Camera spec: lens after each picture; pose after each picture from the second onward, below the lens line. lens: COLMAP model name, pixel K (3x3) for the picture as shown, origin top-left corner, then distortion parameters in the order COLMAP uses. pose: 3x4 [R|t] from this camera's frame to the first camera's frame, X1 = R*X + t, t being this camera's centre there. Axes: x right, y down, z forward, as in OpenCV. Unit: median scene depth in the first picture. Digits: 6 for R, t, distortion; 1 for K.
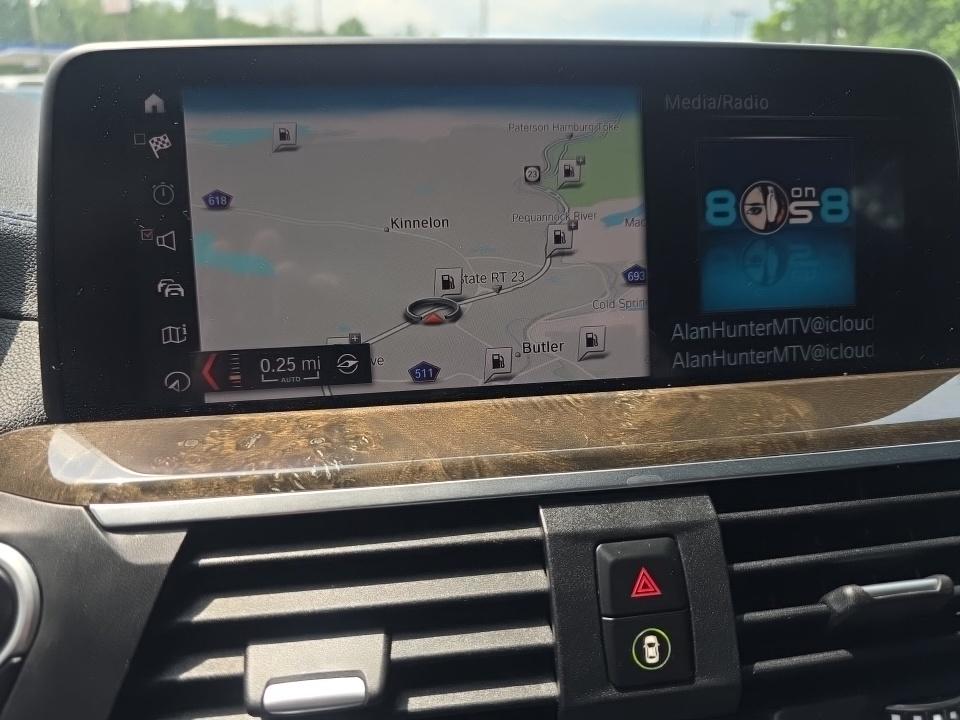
lens RADIAL K [[639.7, 0, 480.0], [0, 639.7, 360.0], [0, 0, 1]] dist [-0.002499, -0.007539]
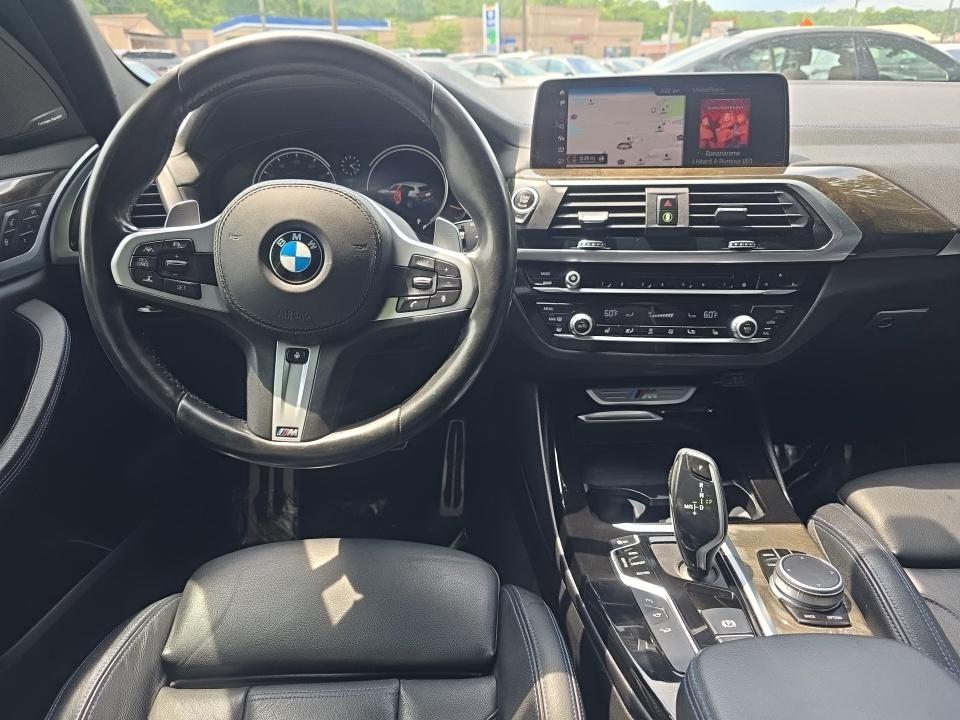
lens RADIAL K [[639.7, 0, 480.0], [0, 639.7, 360.0], [0, 0, 1]] dist [-0.002499, -0.007539]
pose [[0.962974, 0.093585, -0.252830, 0.198437], [-0.071428, 0.992868, 0.095456, 0.972597], [0.259960, -0.073862, 0.962790, -3.289972]]
